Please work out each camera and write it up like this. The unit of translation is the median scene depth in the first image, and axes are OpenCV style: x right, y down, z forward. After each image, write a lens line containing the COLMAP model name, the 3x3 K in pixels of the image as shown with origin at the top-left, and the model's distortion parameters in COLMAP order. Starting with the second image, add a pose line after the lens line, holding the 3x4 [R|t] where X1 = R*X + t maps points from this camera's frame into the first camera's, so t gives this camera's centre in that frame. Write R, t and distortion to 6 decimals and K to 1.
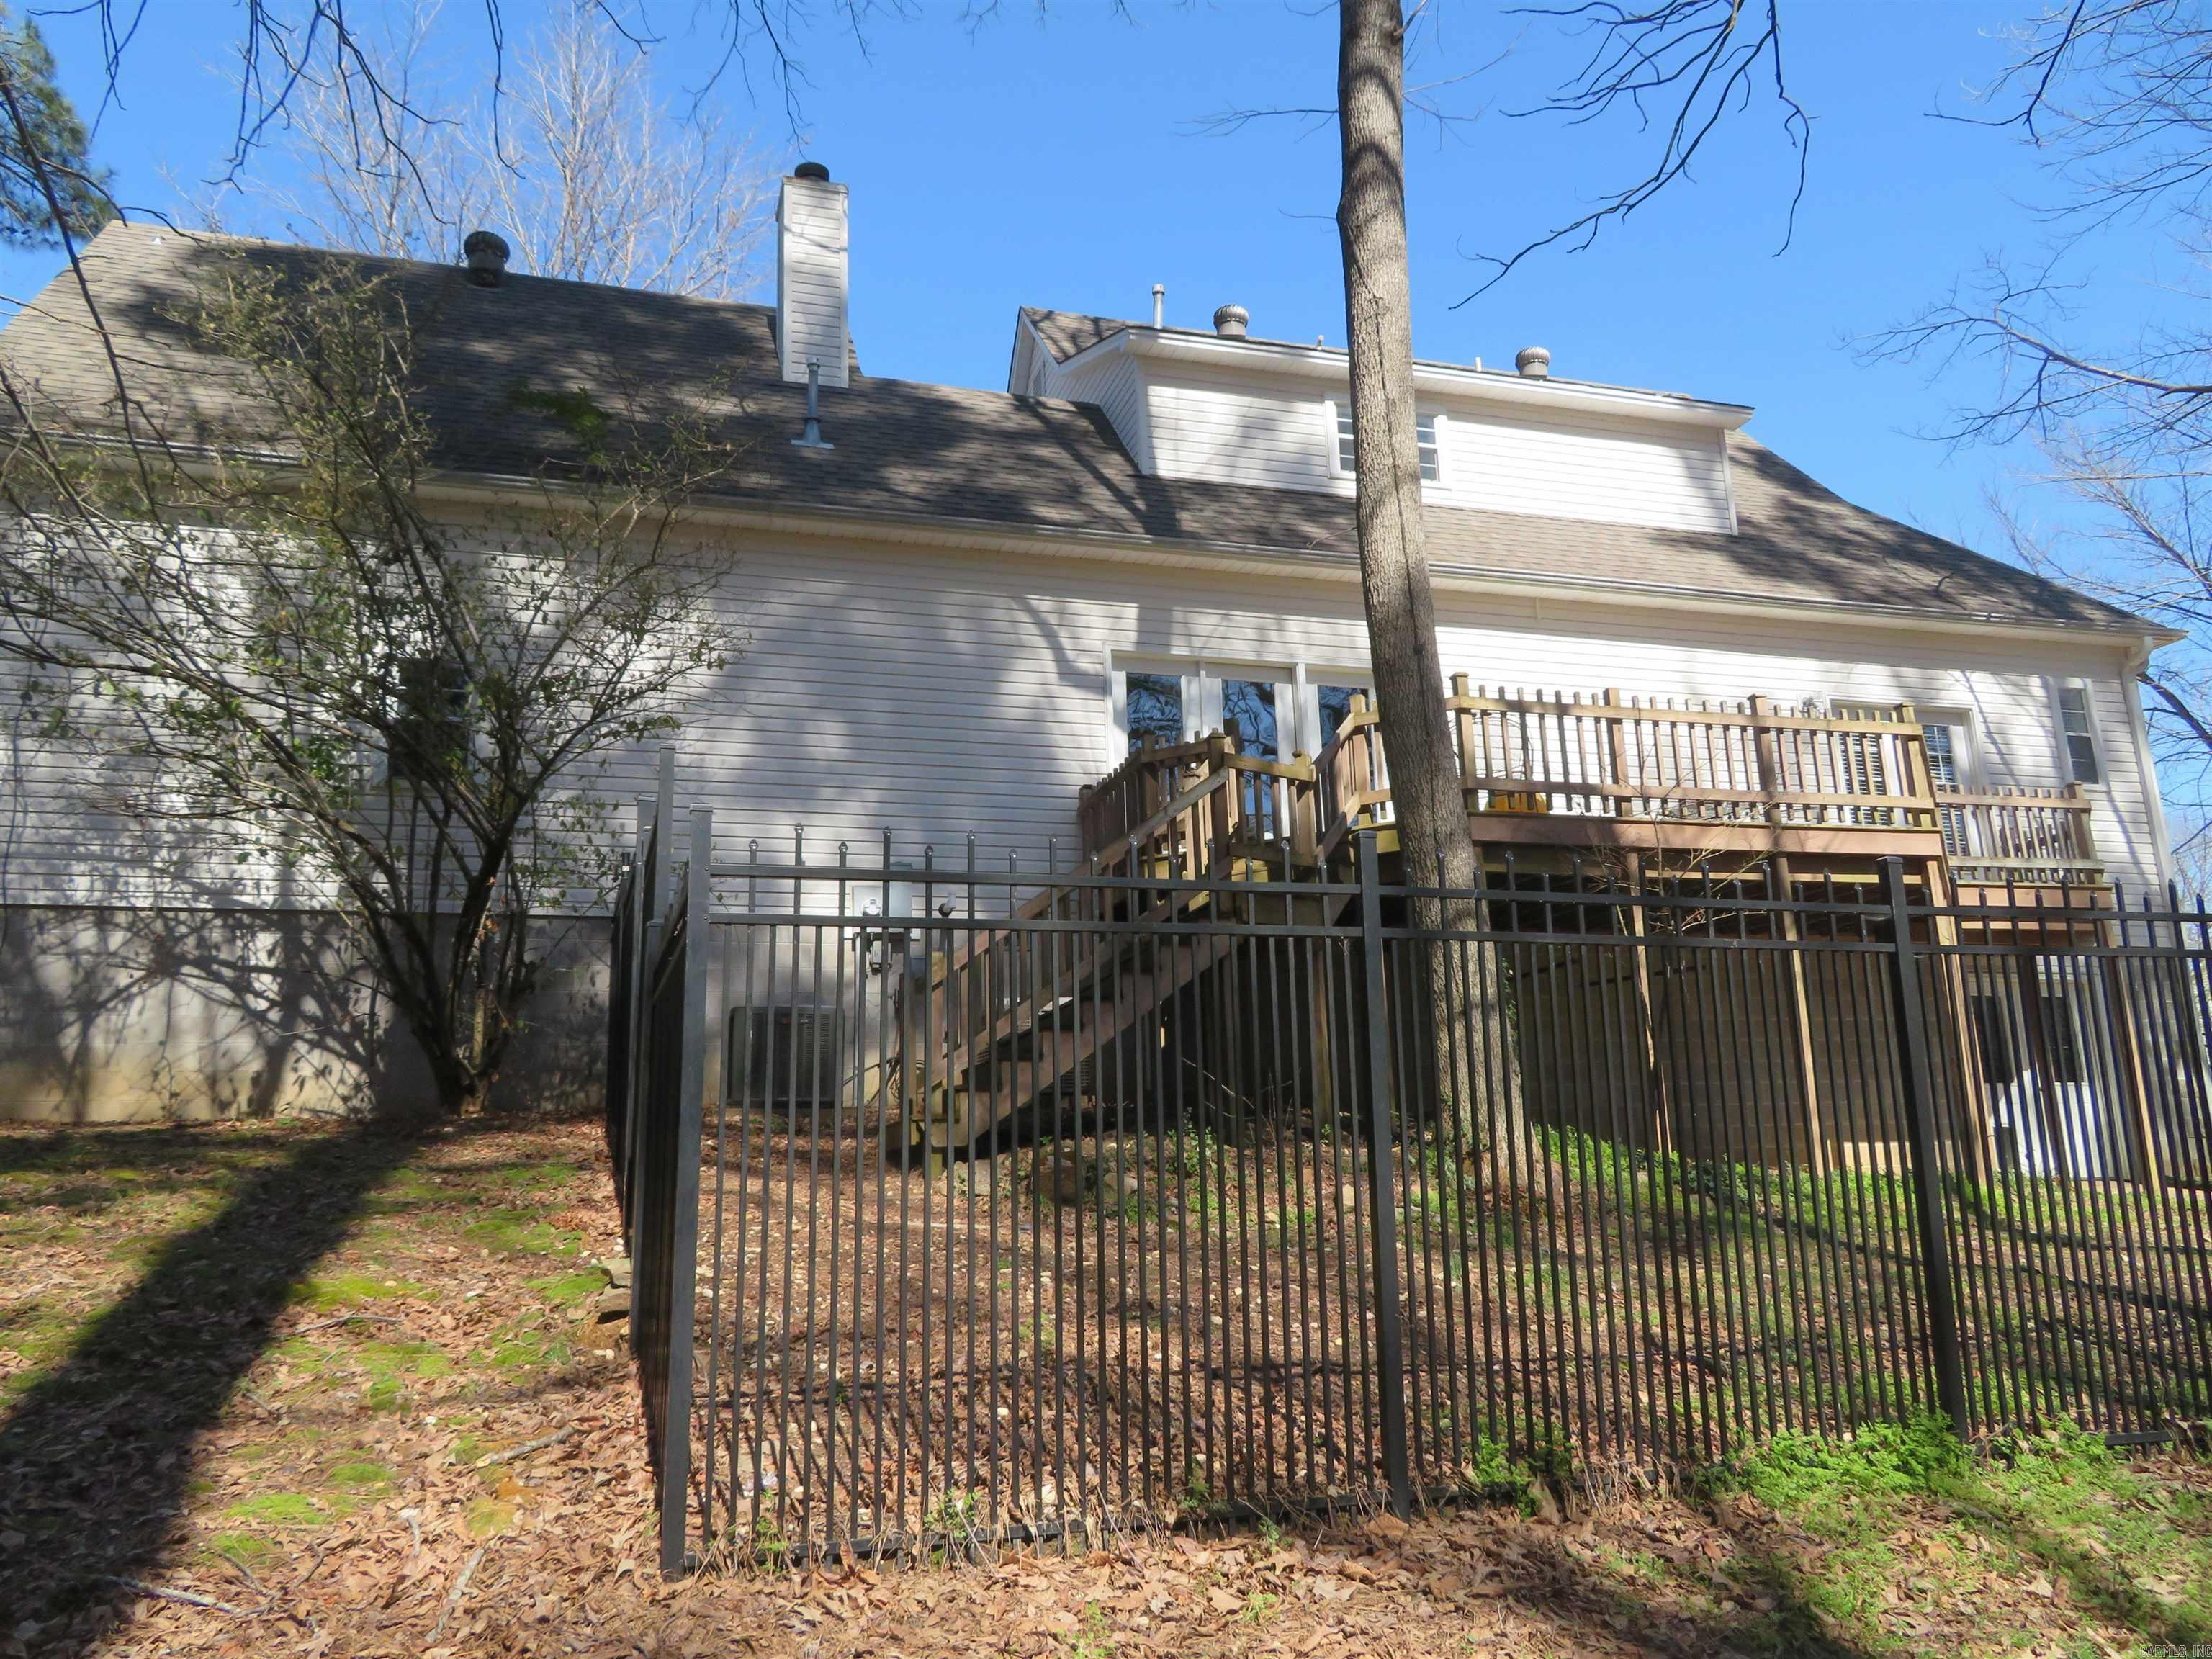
lens RADIAL K [[1634.8, 0, 1104.3], [0, 1634.8, 809.8], [0, 0, 1]] dist [0.005995, 0.005527]
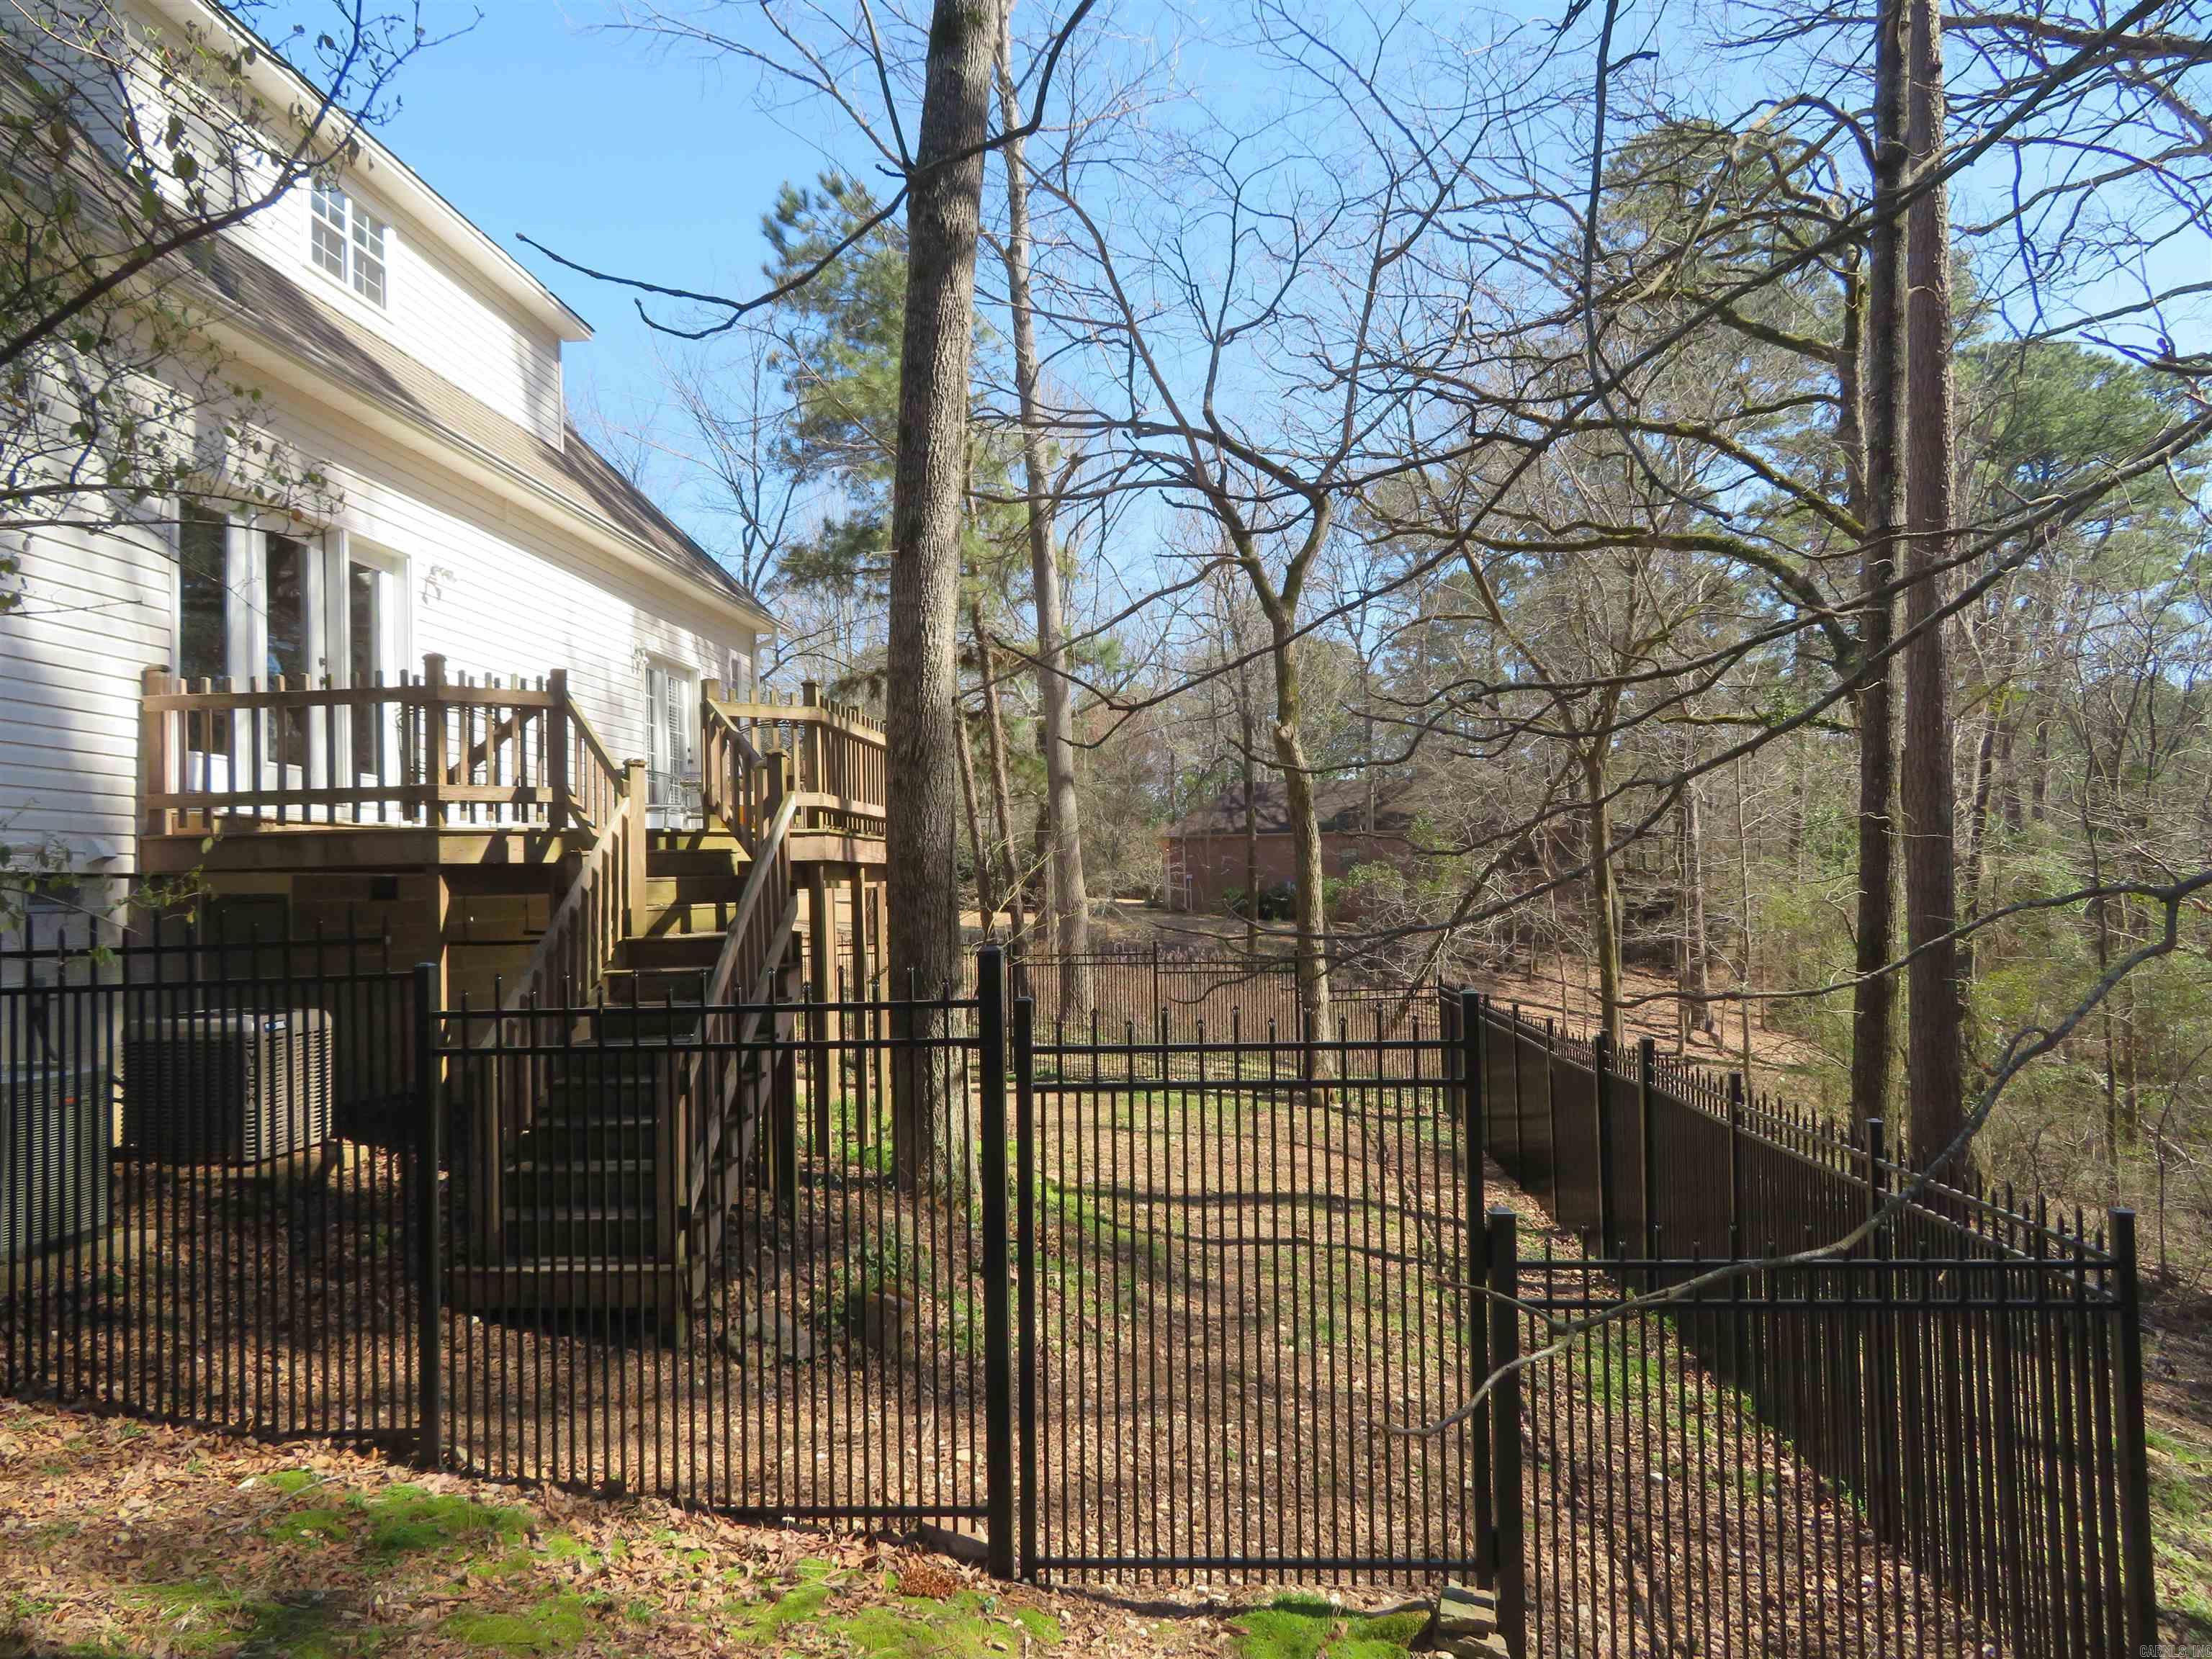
lens RADIAL K [[1634.8, 0, 1104.3], [0, 1634.8, 809.8], [0, 0, 1]] dist [0.005995, 0.005527]
pose [[0.360553, 0.069231, 0.930166, -0.513932], [-0.213149, 0.976969, 0.009907, -0.045732], [-0.908058, -0.201836, 0.367005, 0.396337]]
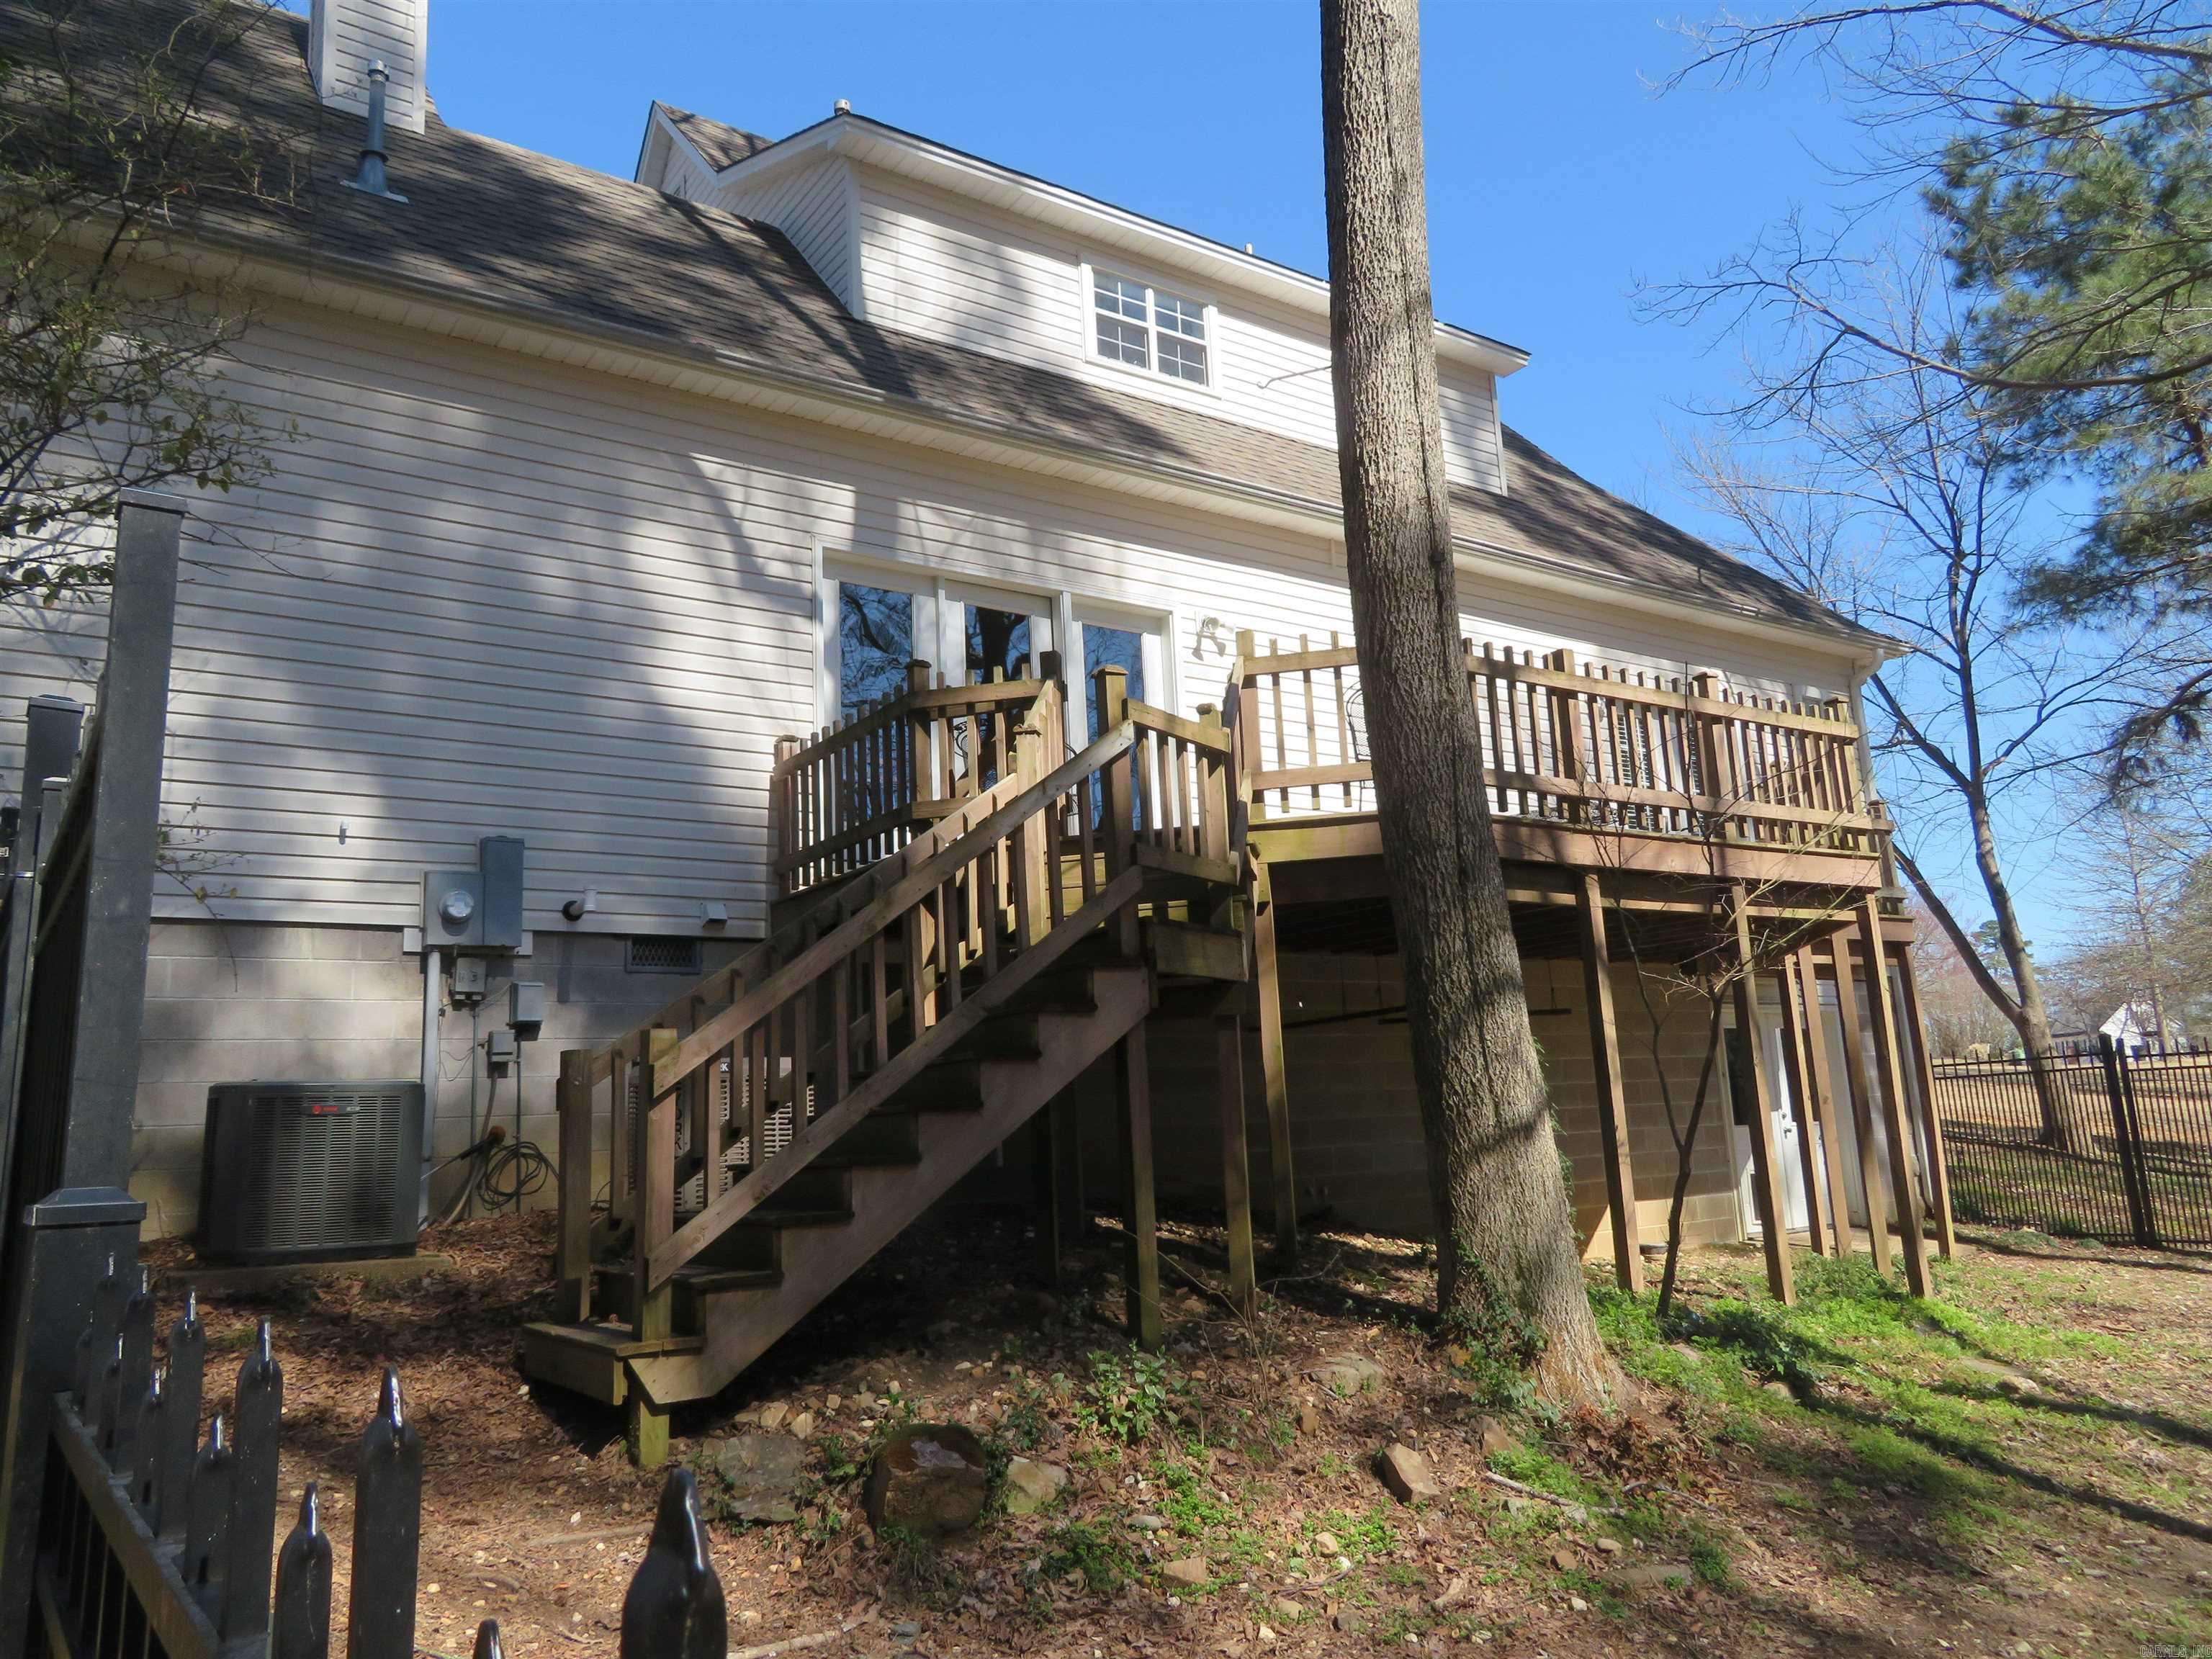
lens RADIAL K [[1599.0, 0, 1105.0], [0, 1599.0, 797.8], [0, 0, 1]] dist [0.047795, 0.000871]
pose [[0.950398, 0.051325, 0.306773, -0.098410], [-0.054649, 0.998503, 0.002252, 0.002444], [-0.306198, -0.018905, 0.951780, 0.338621]]
